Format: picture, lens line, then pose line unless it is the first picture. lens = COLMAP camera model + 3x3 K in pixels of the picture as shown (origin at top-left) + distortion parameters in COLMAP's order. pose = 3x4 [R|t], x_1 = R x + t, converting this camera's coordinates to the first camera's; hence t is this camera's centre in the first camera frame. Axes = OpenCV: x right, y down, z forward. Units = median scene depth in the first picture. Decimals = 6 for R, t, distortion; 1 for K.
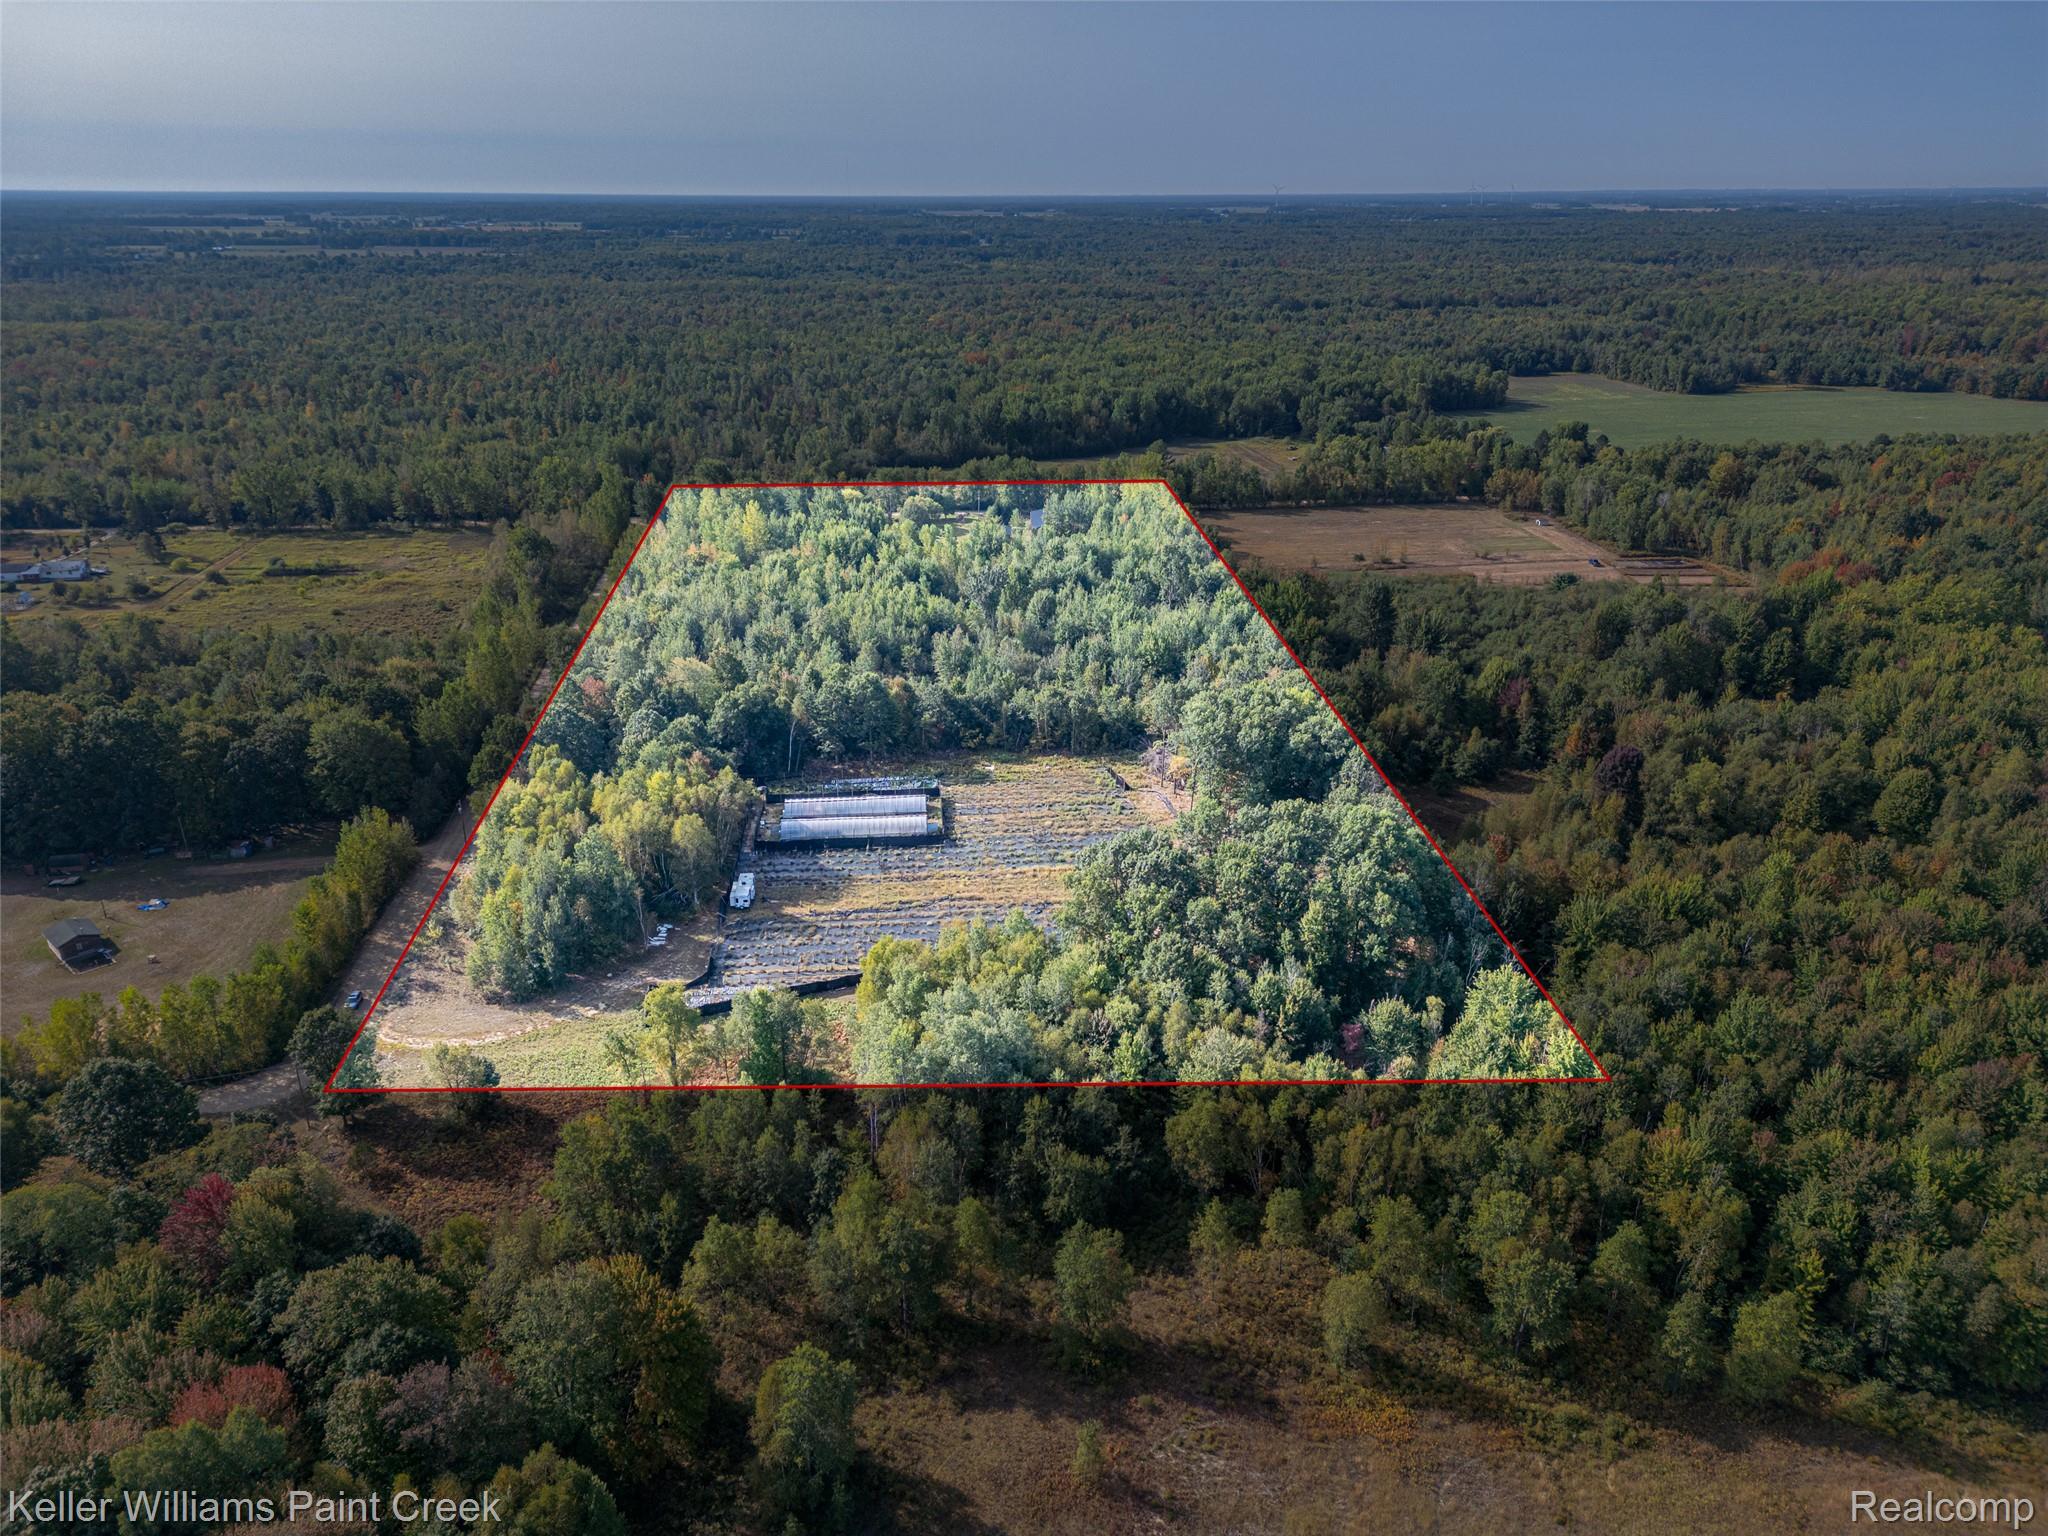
lens RADIAL K [[1432.7, 0, 1014.5], [0, 1432.7, 758.2], [0, 0, 1]] dist [0.047588, -0.022642]
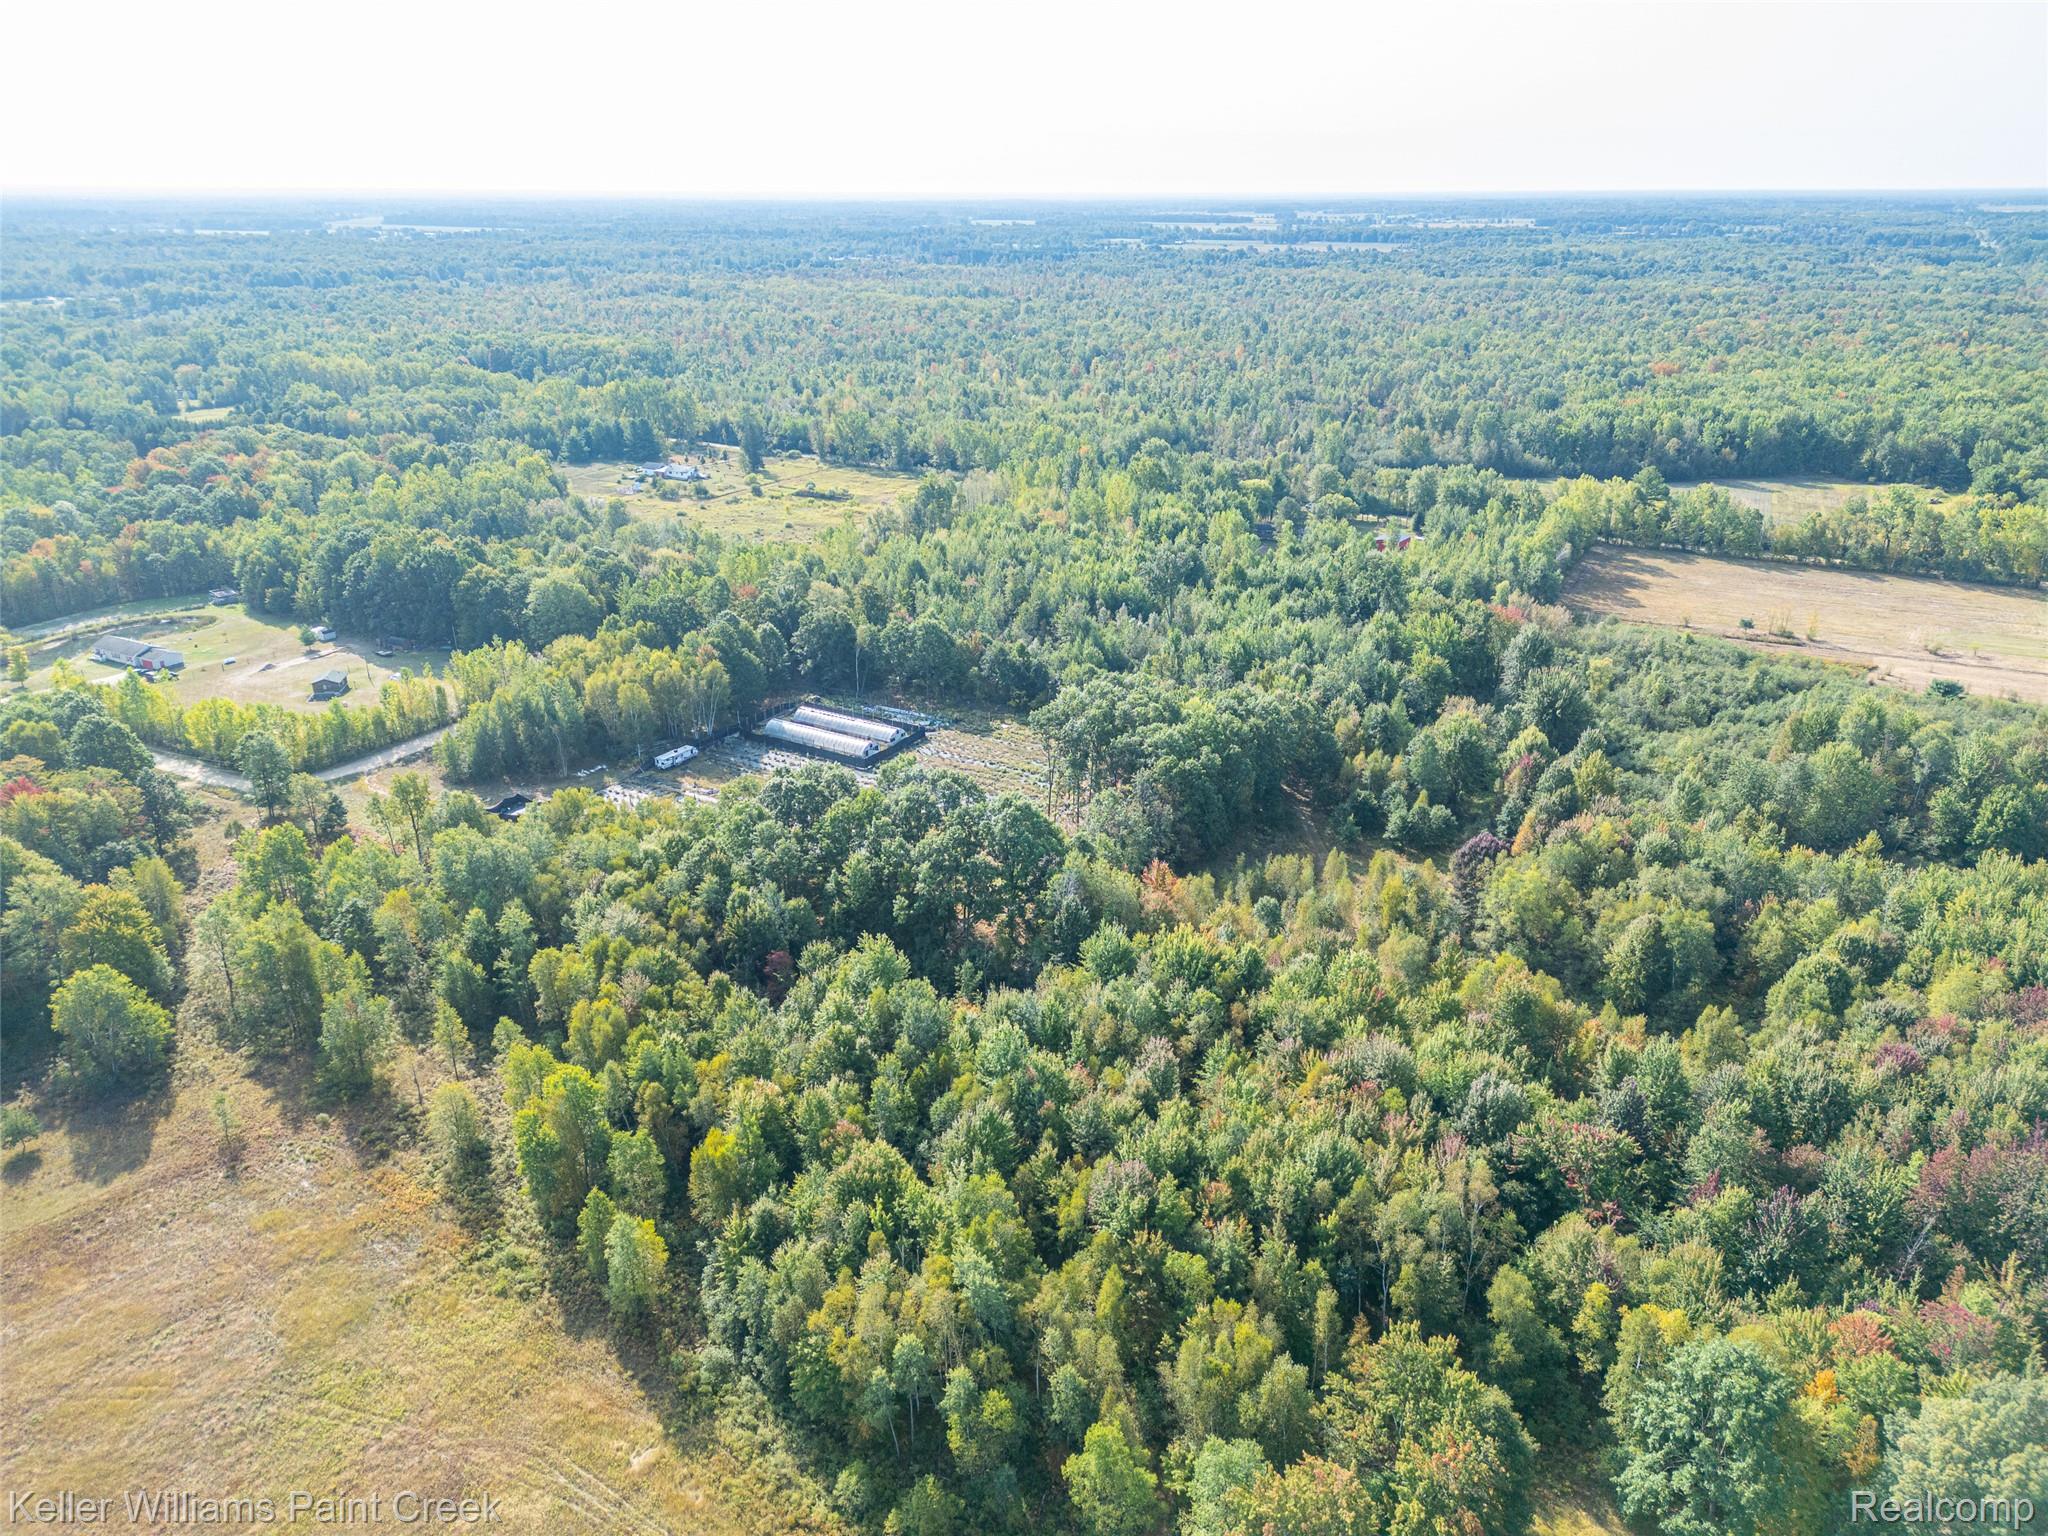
lens RADIAL K [[1432.7, 0, 1013.7], [0, 1432.7, 779.6], [0, 0, 1]] dist [0.047588, -0.022642]
pose [[0.805193, 0.226179, -0.548186, 0.254063], [-0.218172, 0.972558, 0.080816, -0.018093], [0.551422, 0.054527, 0.832443, 0.051149]]
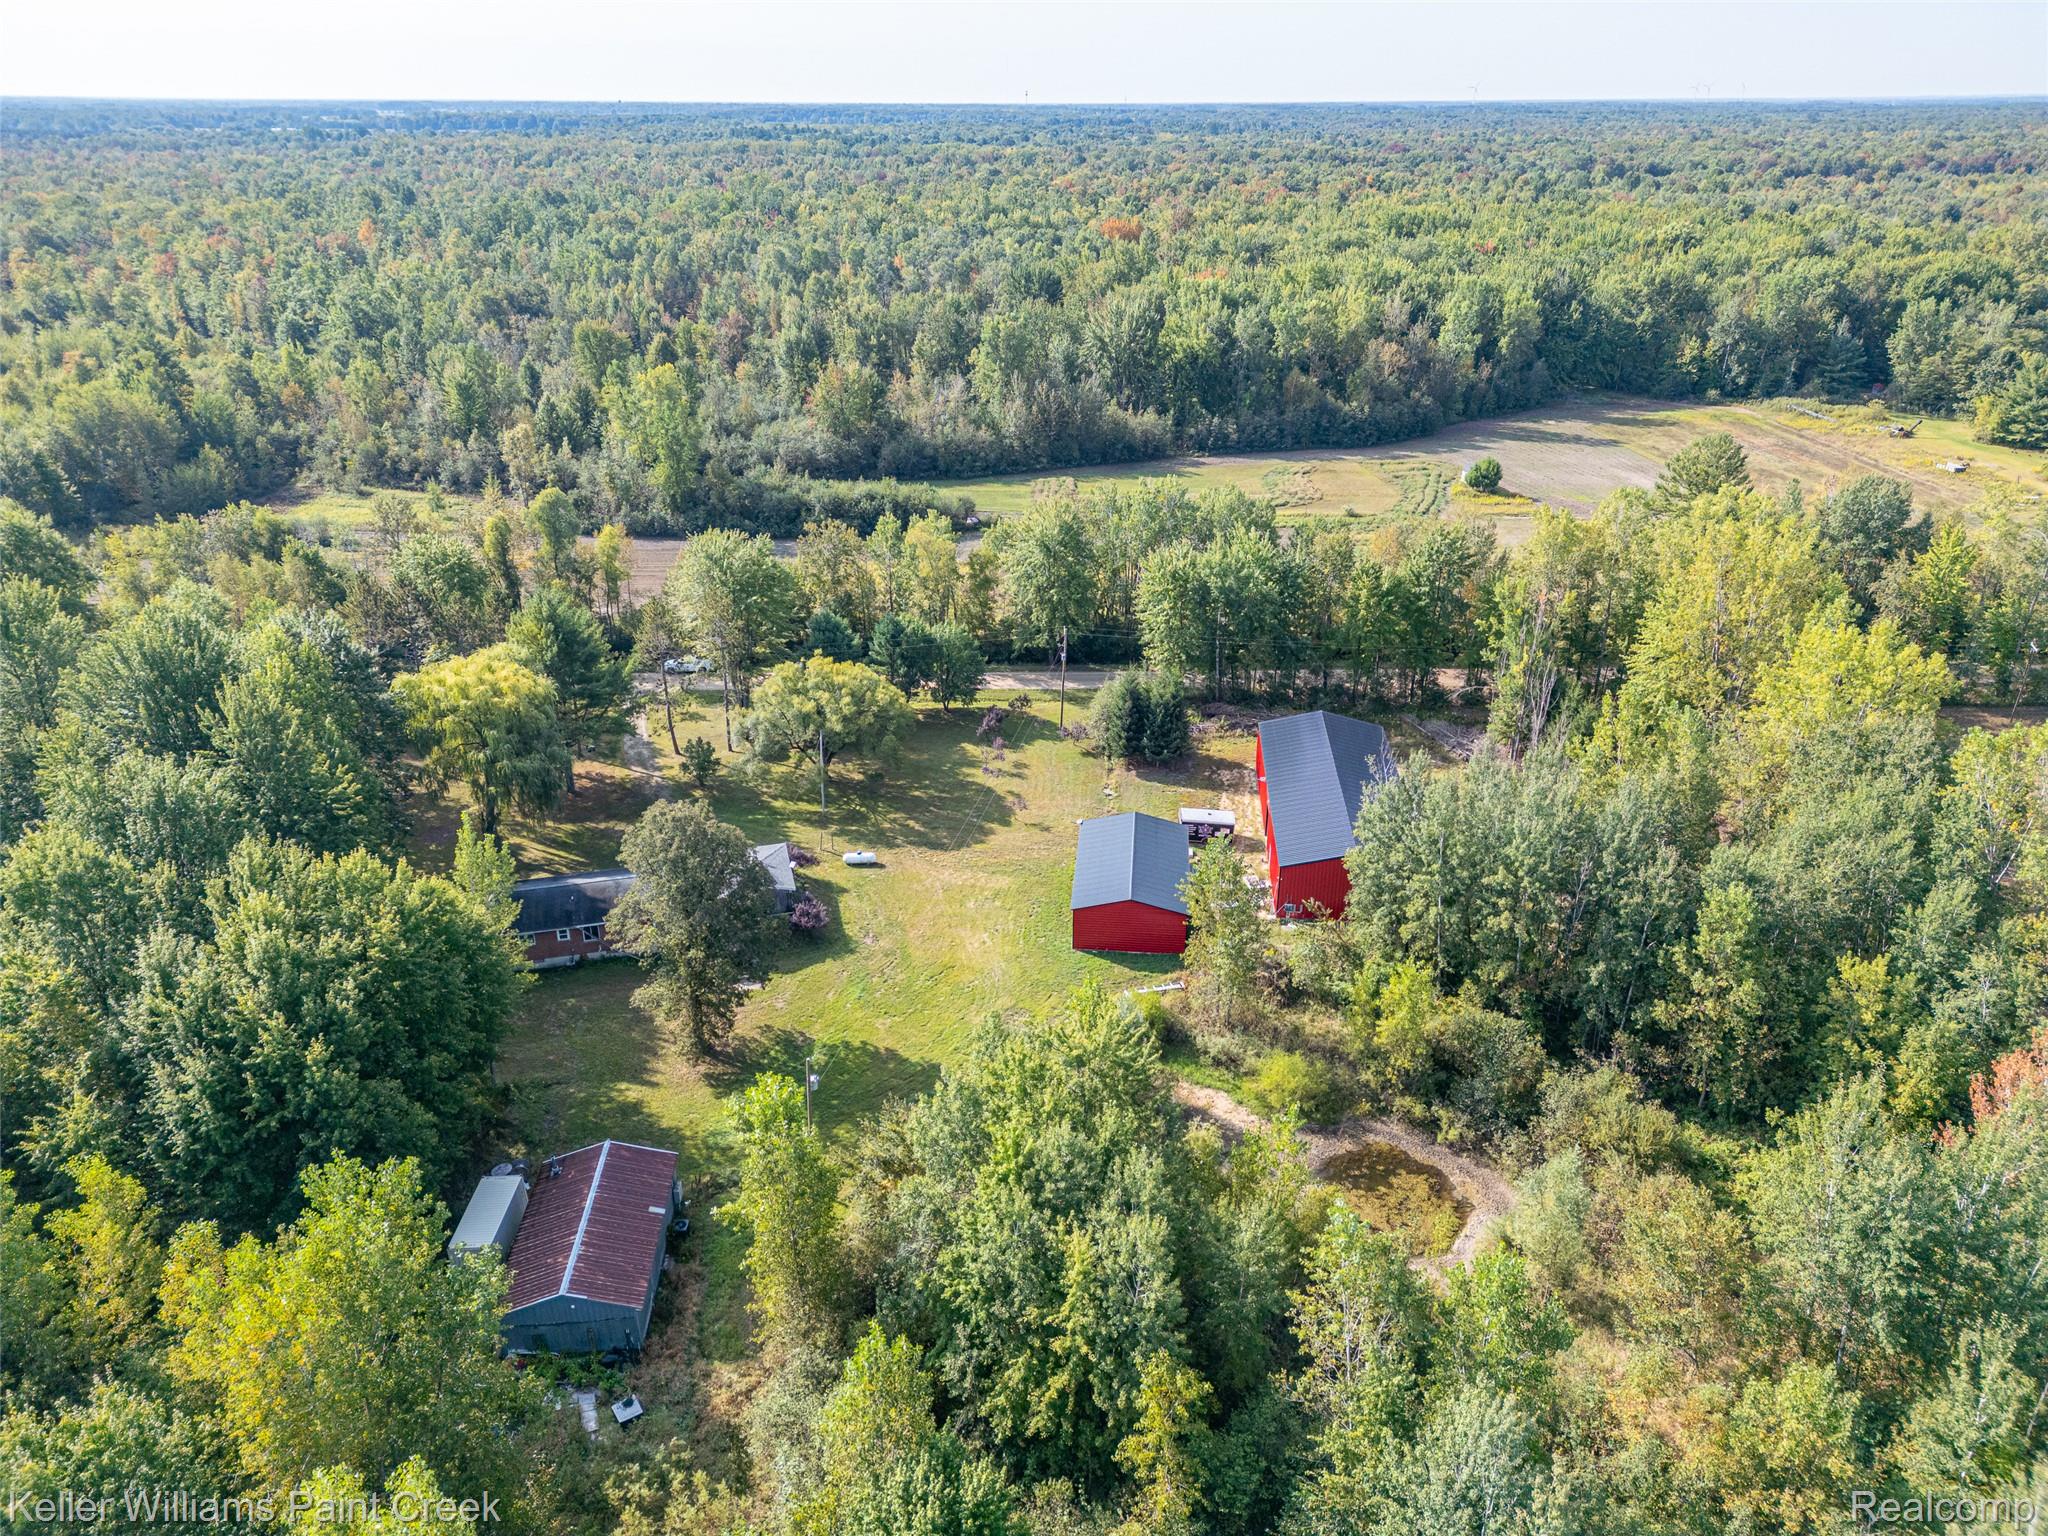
lens RADIAL K [[1432.7, 0, 1029.1], [0, 1432.7, 782.5], [0, 0, 1]] dist [0.047588, -0.022642]
pose [[0.995433, 0.042972, -0.085240, -0.006252], [-0.037164, 0.996952, 0.068601, -0.135416], [0.087928, -0.065120, 0.993996, 0.565354]]
